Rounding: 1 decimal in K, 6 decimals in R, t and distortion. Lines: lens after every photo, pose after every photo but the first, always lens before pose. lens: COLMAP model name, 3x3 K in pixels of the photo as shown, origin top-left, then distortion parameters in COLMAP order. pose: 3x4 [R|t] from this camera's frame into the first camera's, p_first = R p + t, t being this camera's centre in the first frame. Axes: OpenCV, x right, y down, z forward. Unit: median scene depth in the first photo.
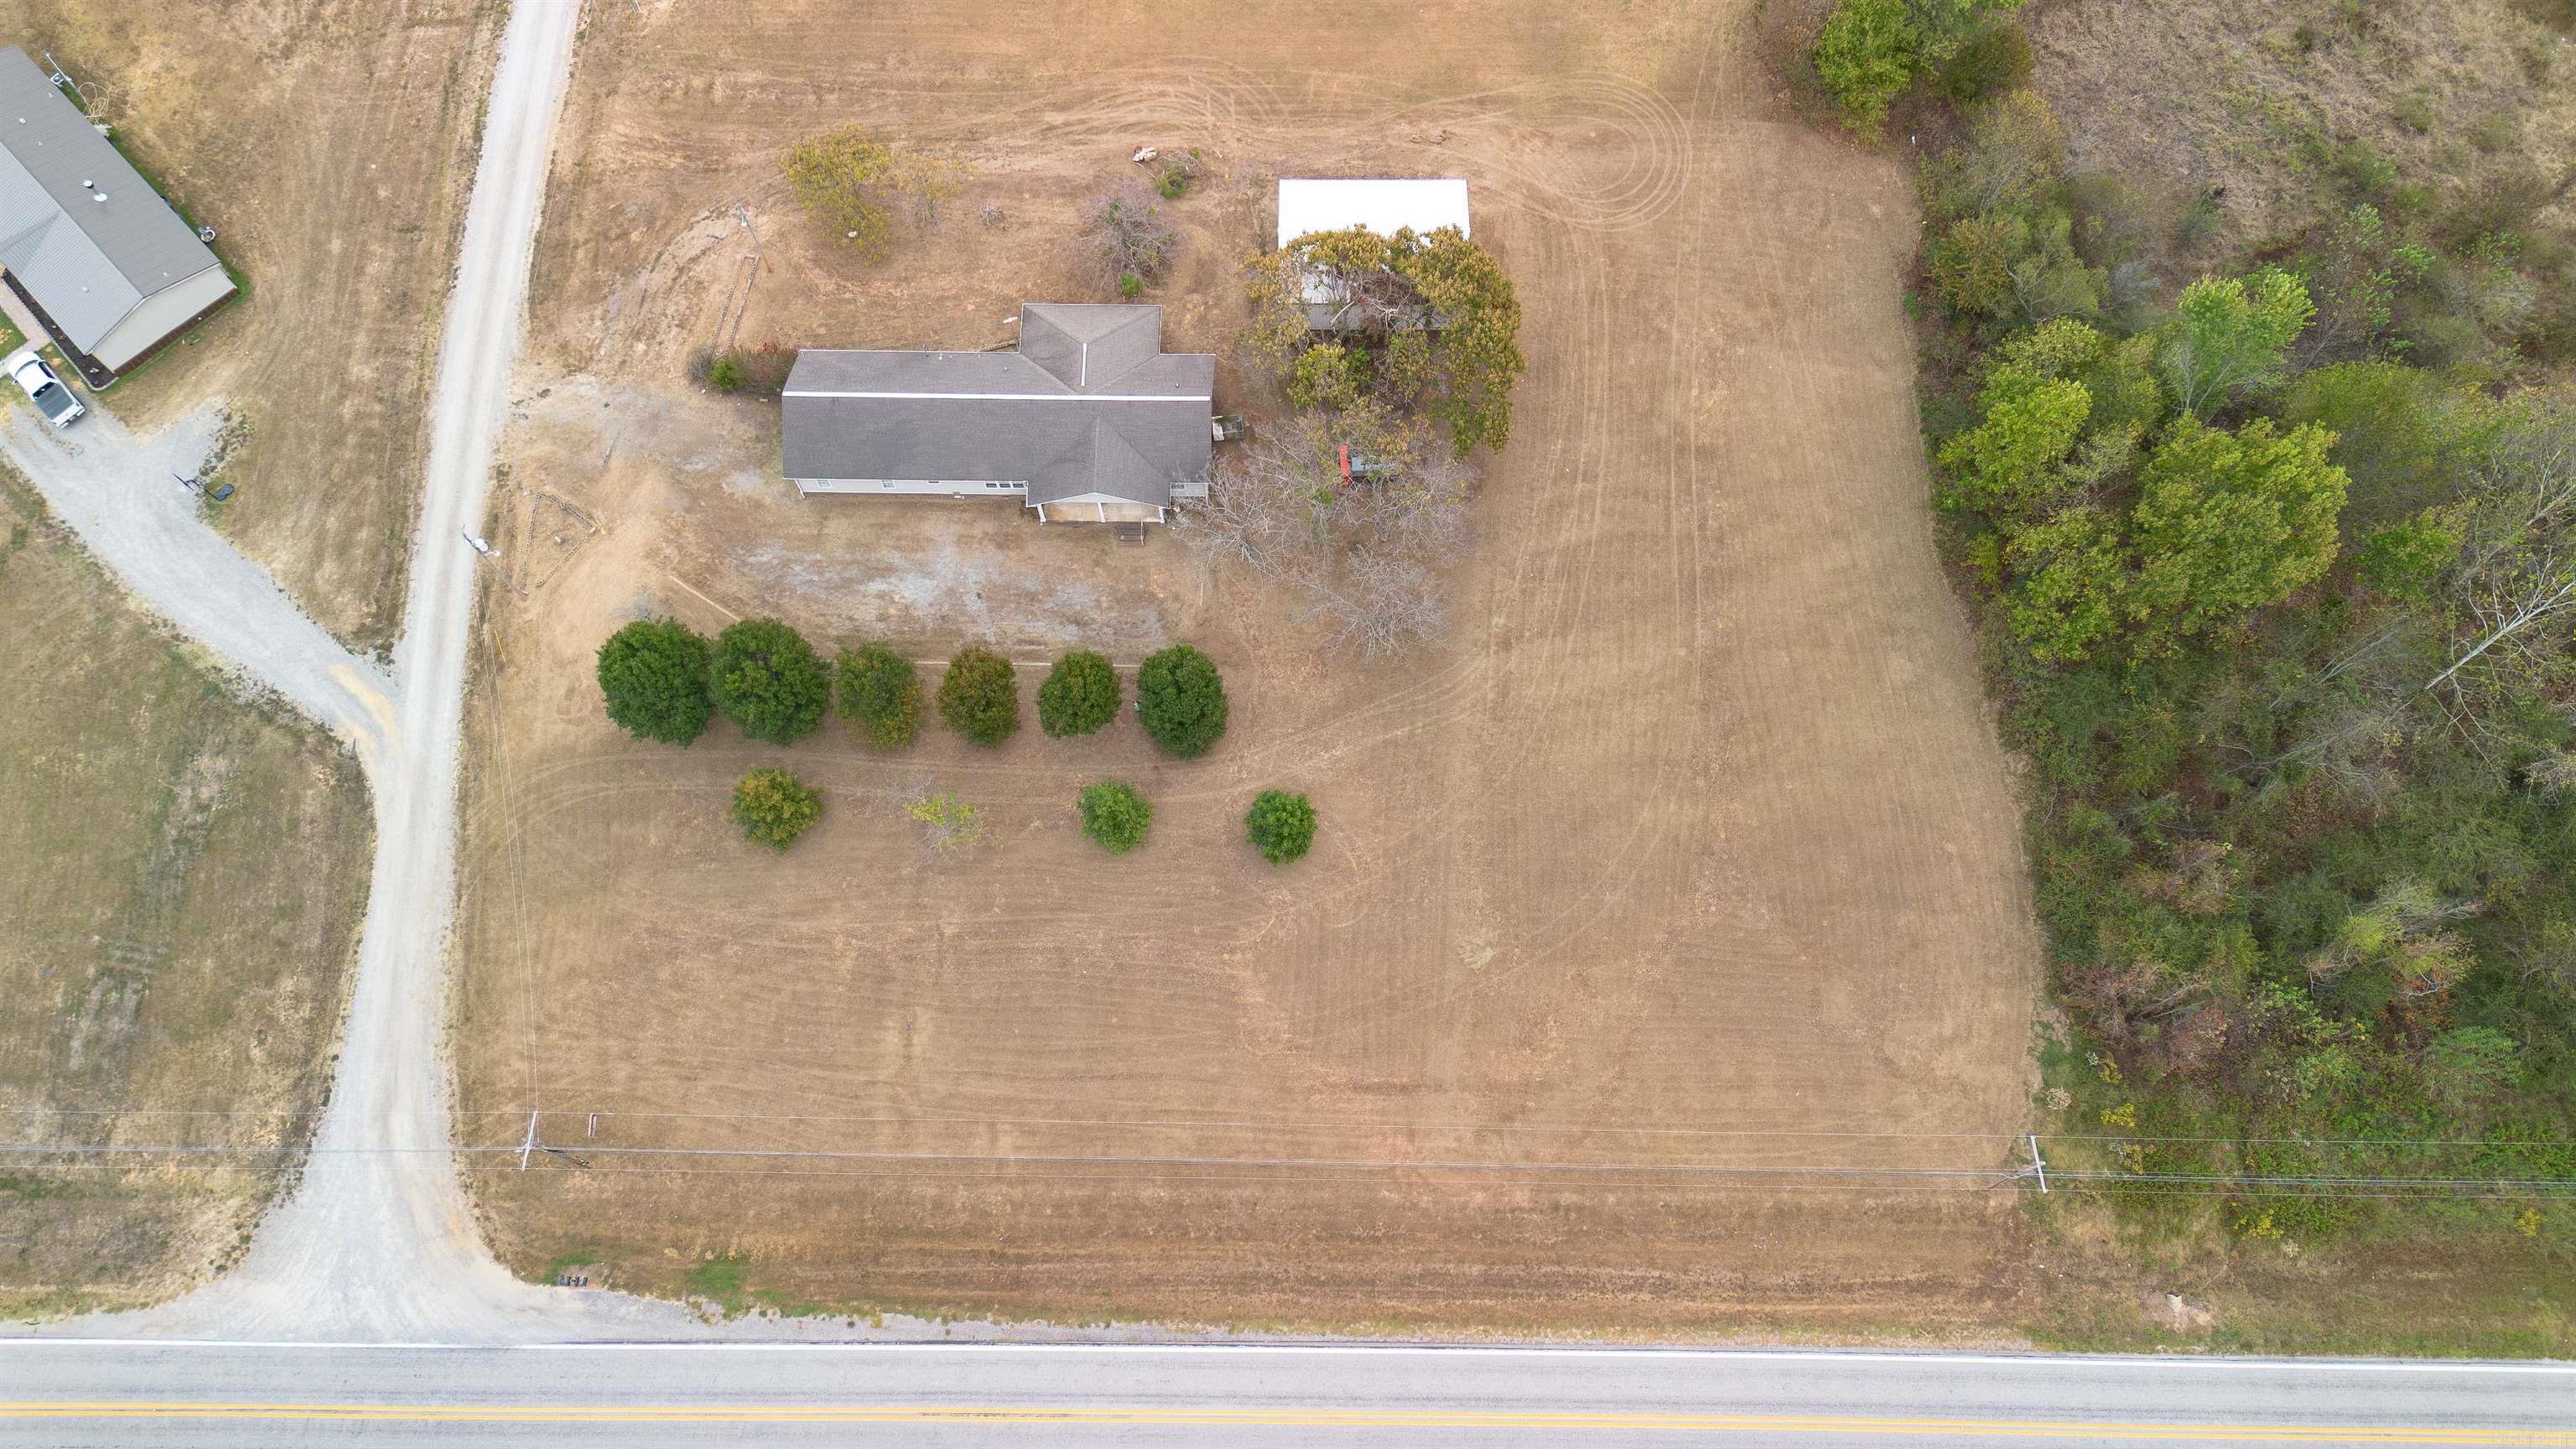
lens RADIAL K [[1797.8, 0, 1279.5], [0, 1797.8, 736.9], [0, 0, 1]] dist [0.075242, -0.064609]
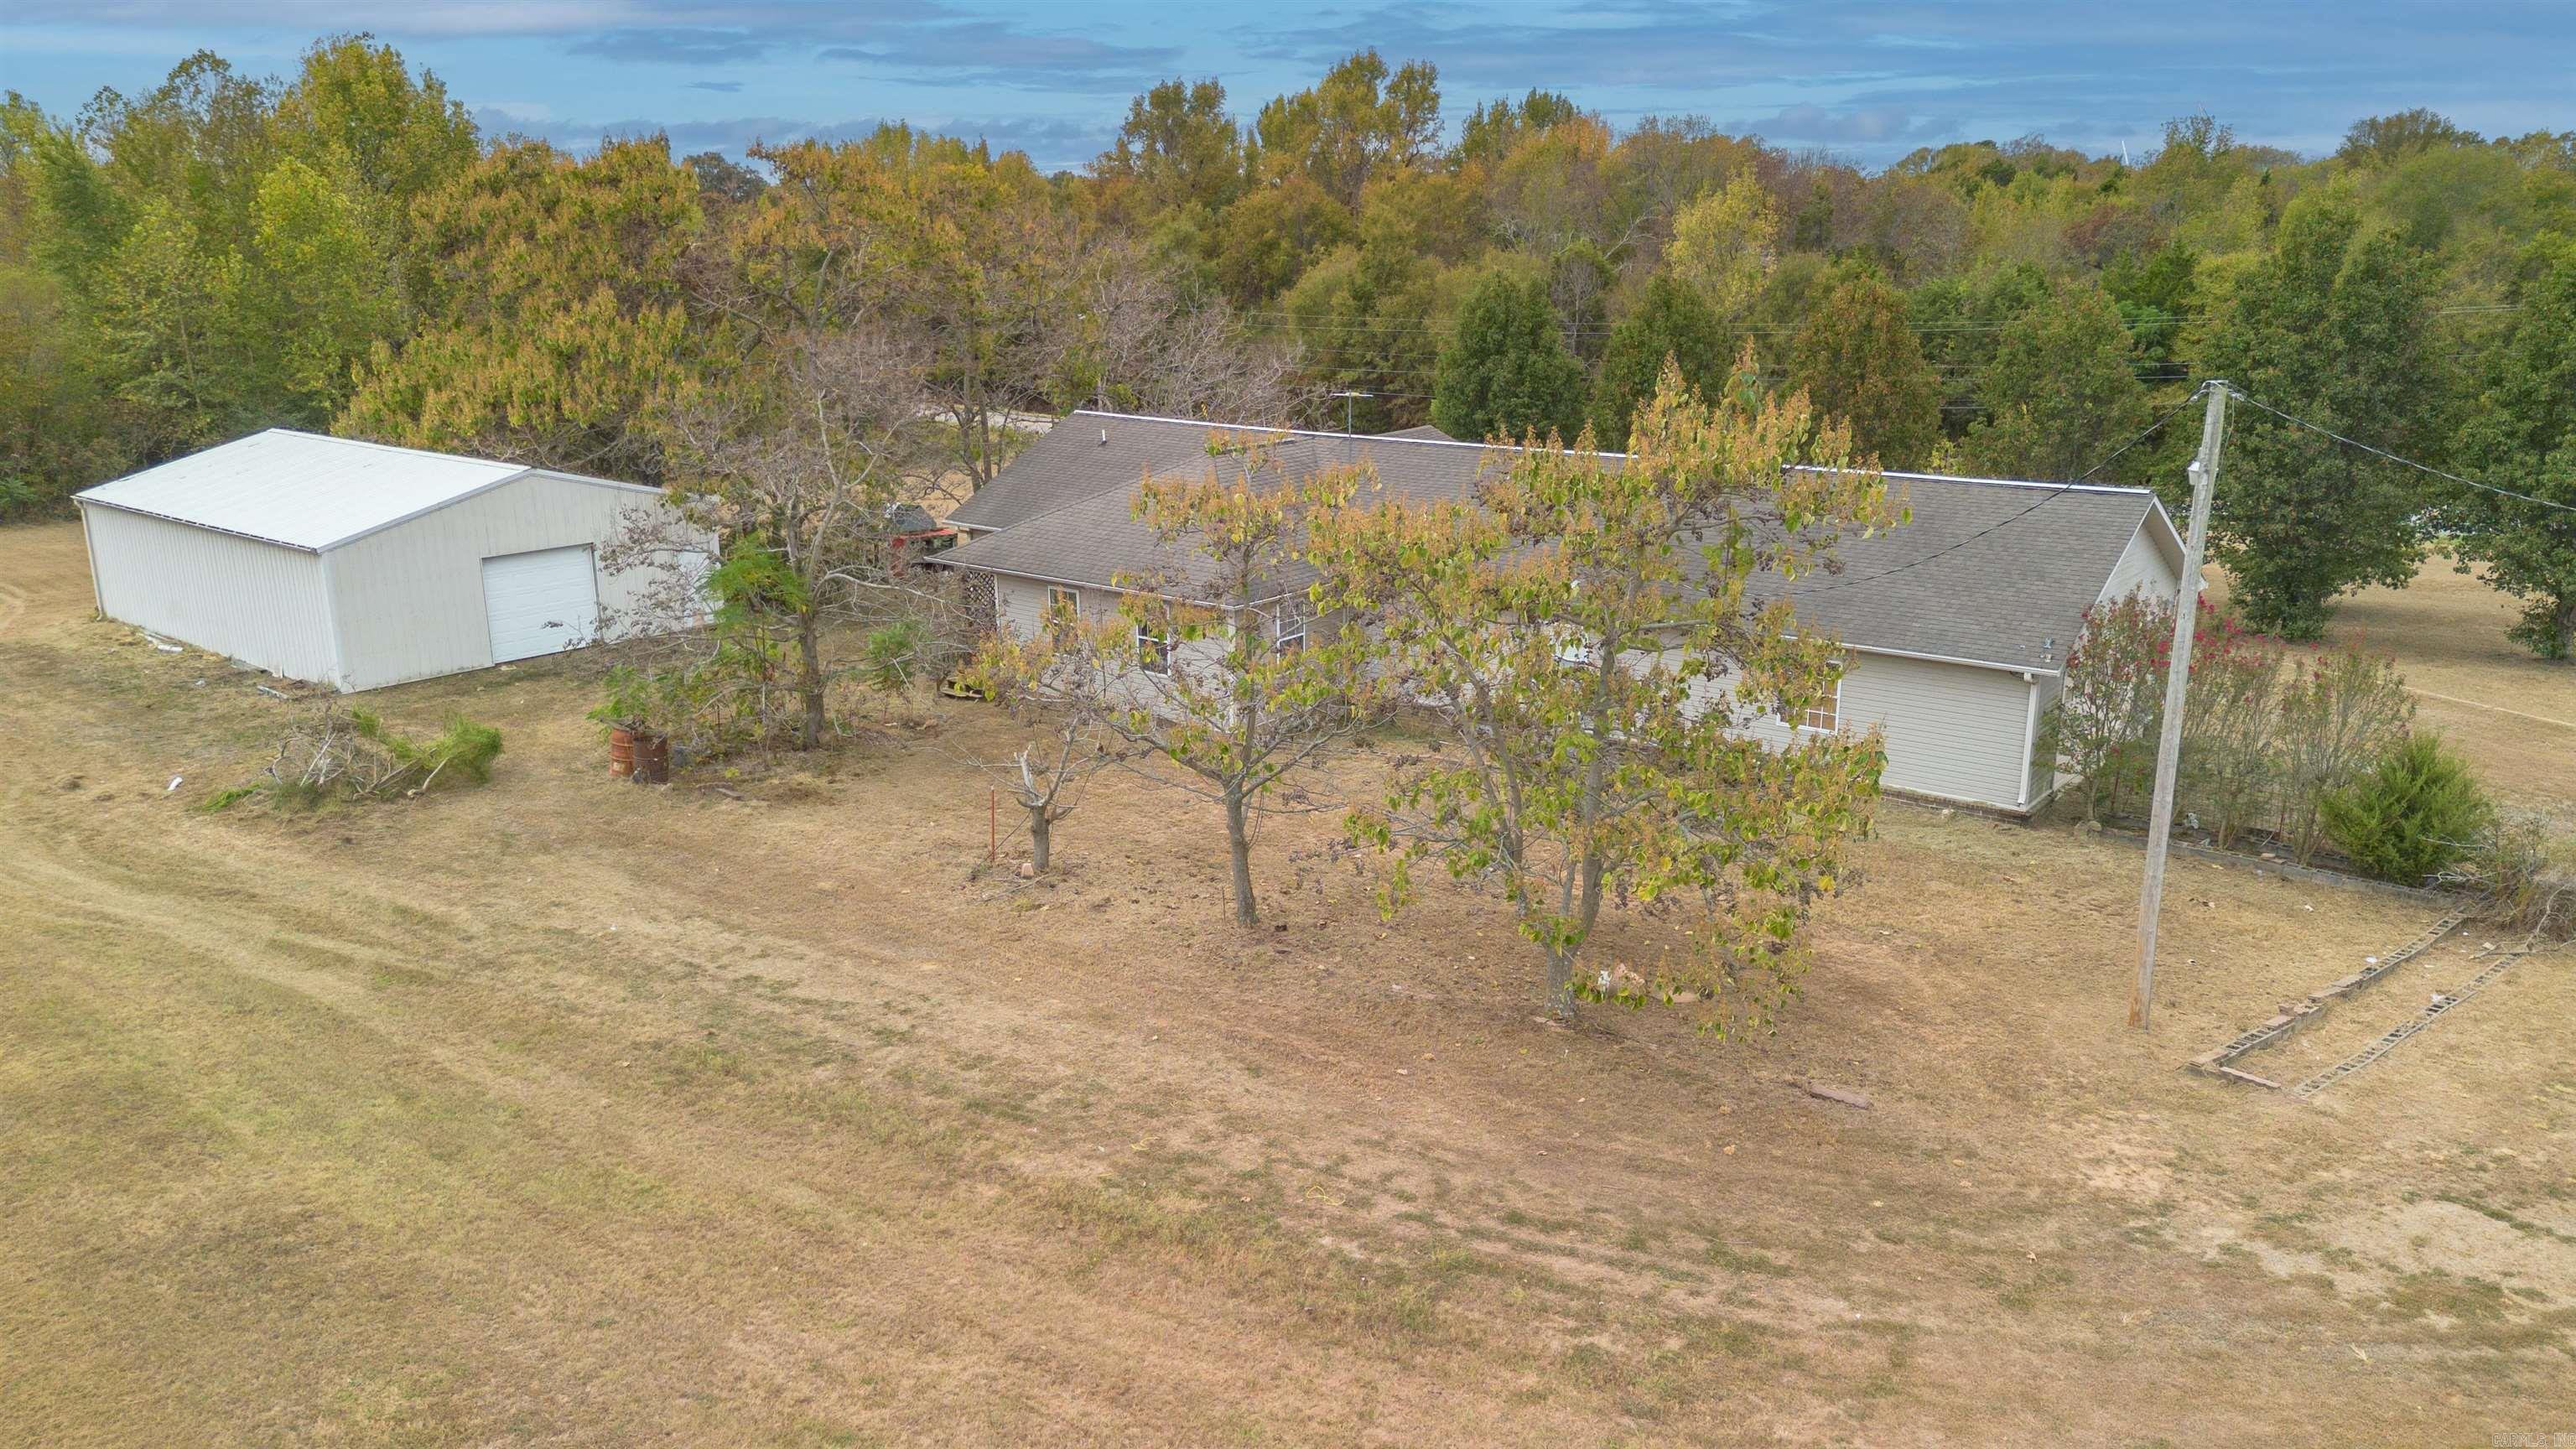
lens RADIAL K [[1802.1, 0, 1279.5], [0, 1802.1, 746.2], [0, 0, 1]] dist [0.080385, -0.073429]
pose [[-0.787573, -0.158131, 0.595587, -0.358243], [0.576731, 0.151281, 0.802805, -0.513500], [-0.217049, 0.975761, -0.027945, 1.125253]]
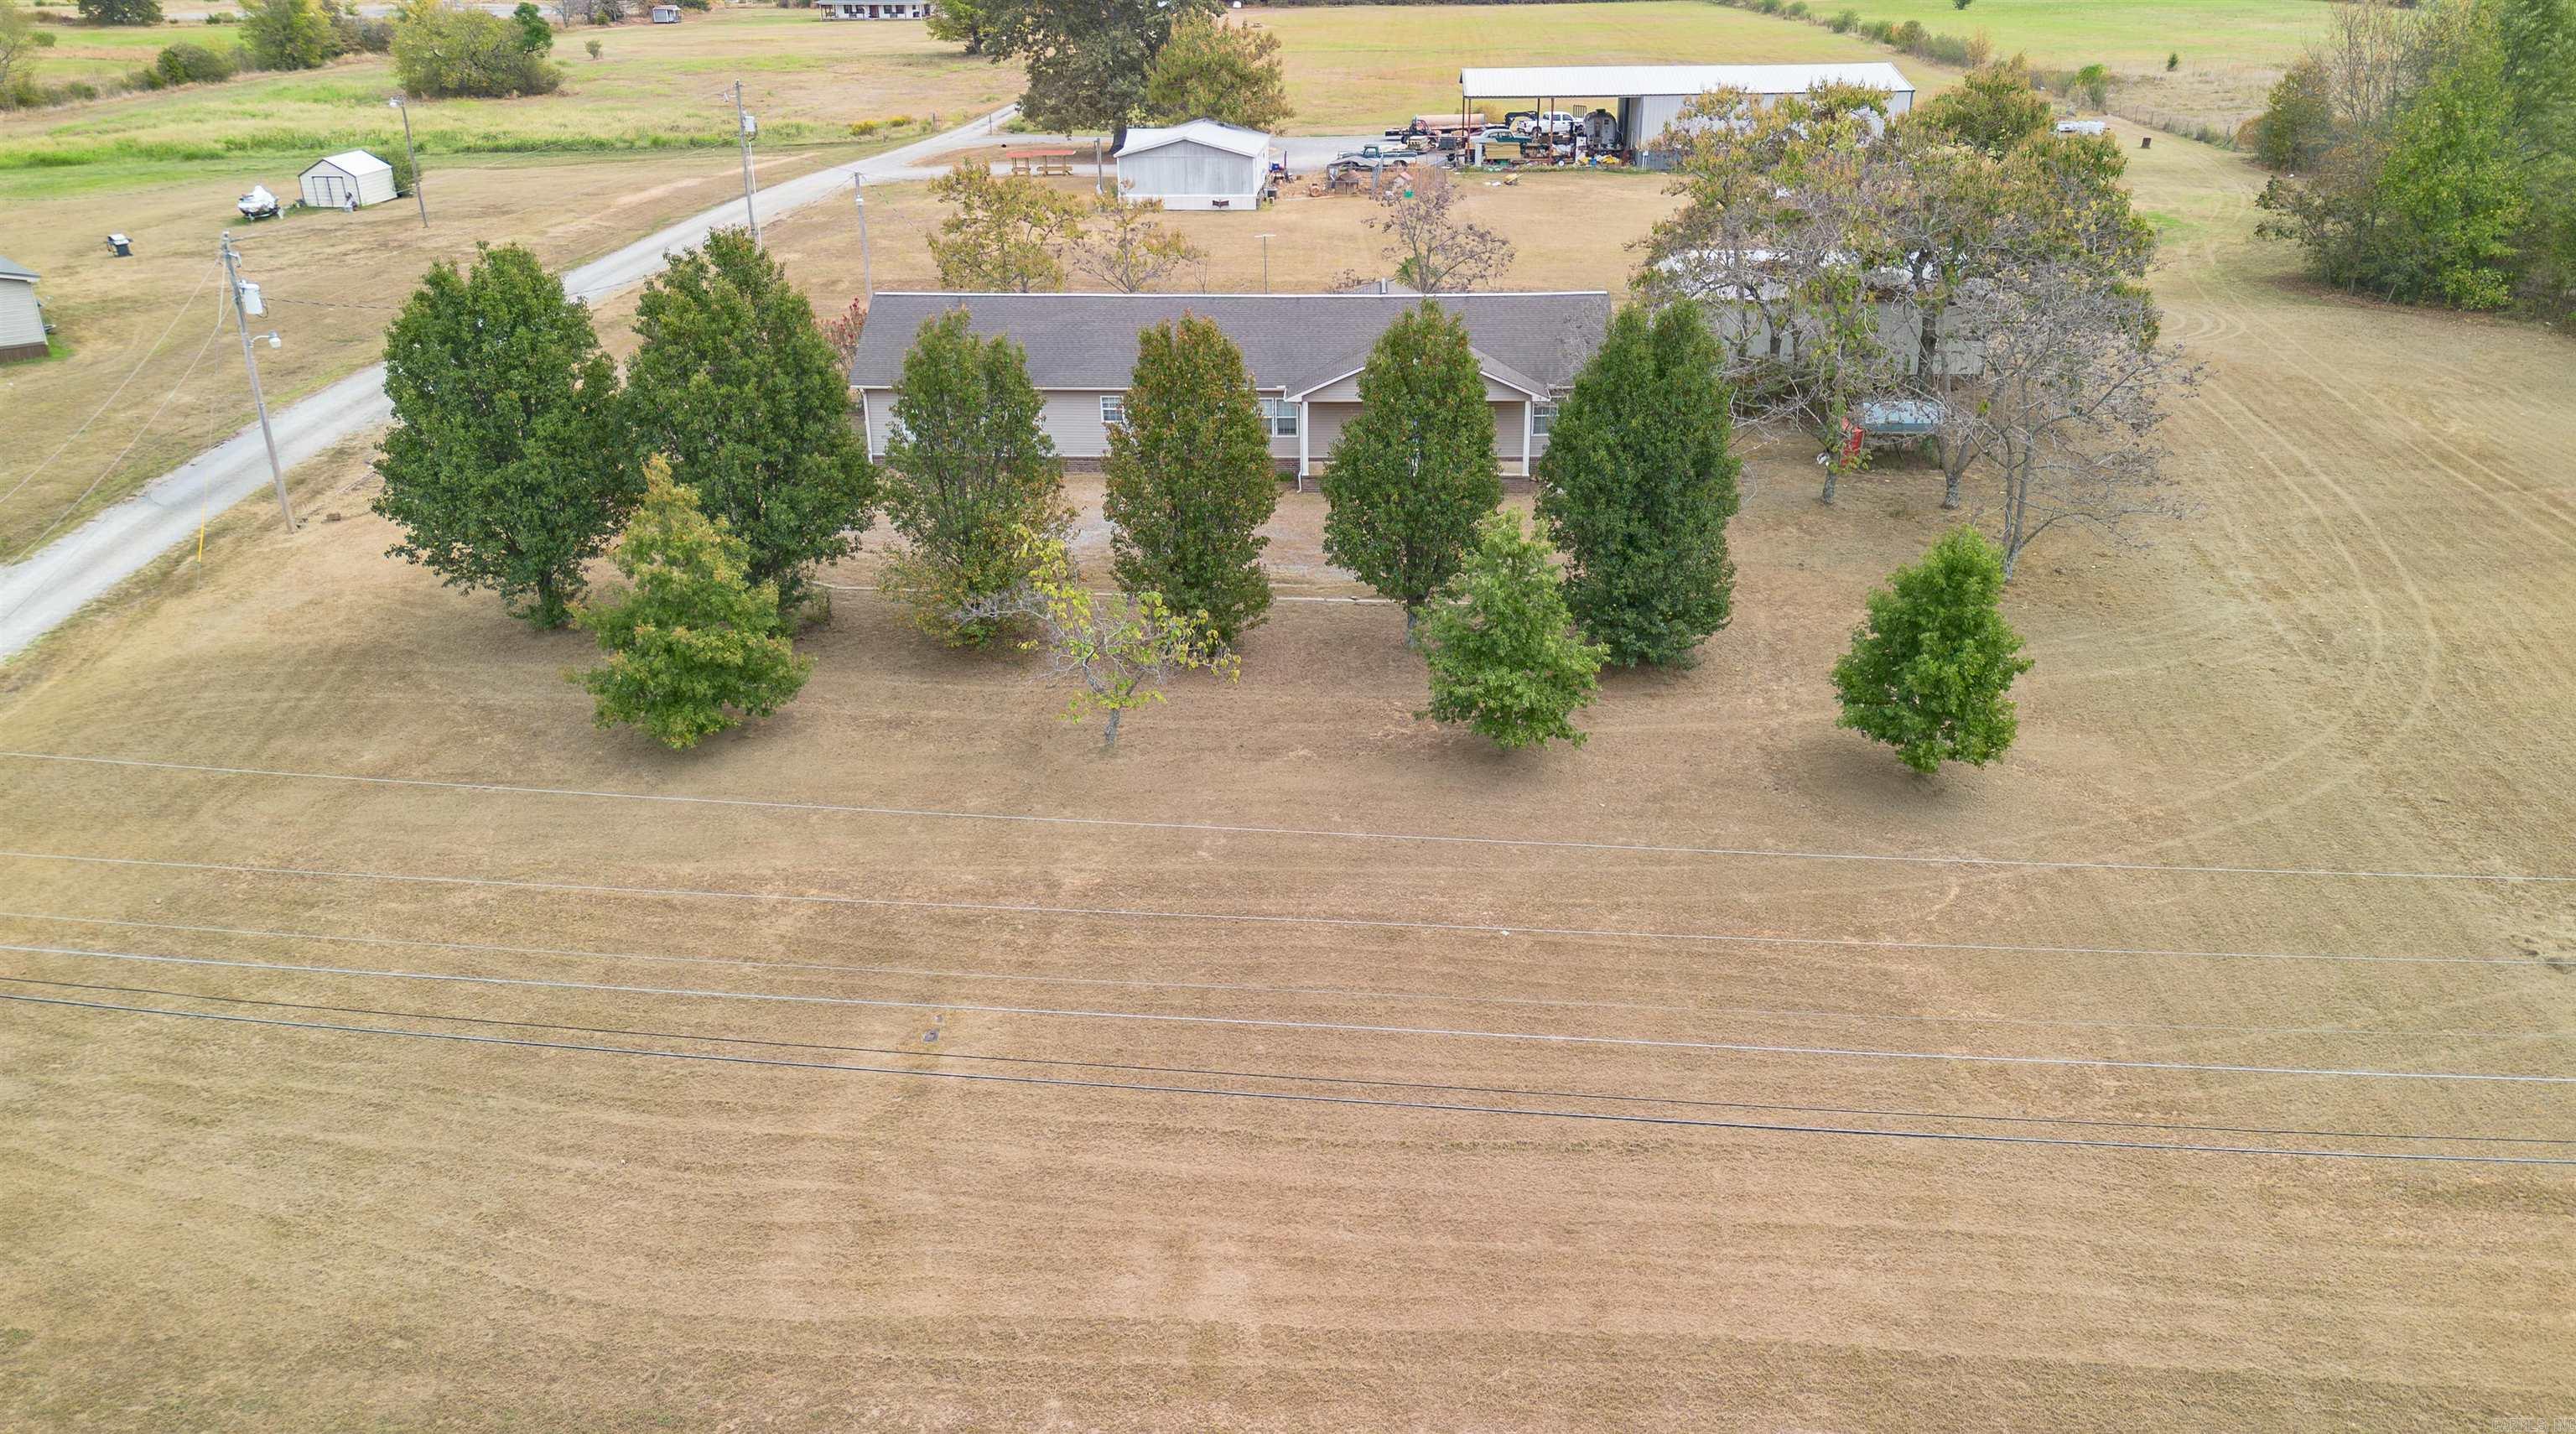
lens RADIAL K [[1875.2, 0, 1288.0], [0, 1875.2, 717.0], [0, 0, 1]] dist [0.040297, -0.000499]
pose [[0.999691, 0.015075, -0.019754, -0.131404], [-0.024668, 0.697707, -0.715958, 0.353240], [0.002990, 0.716224, 0.697864, 0.702962]]
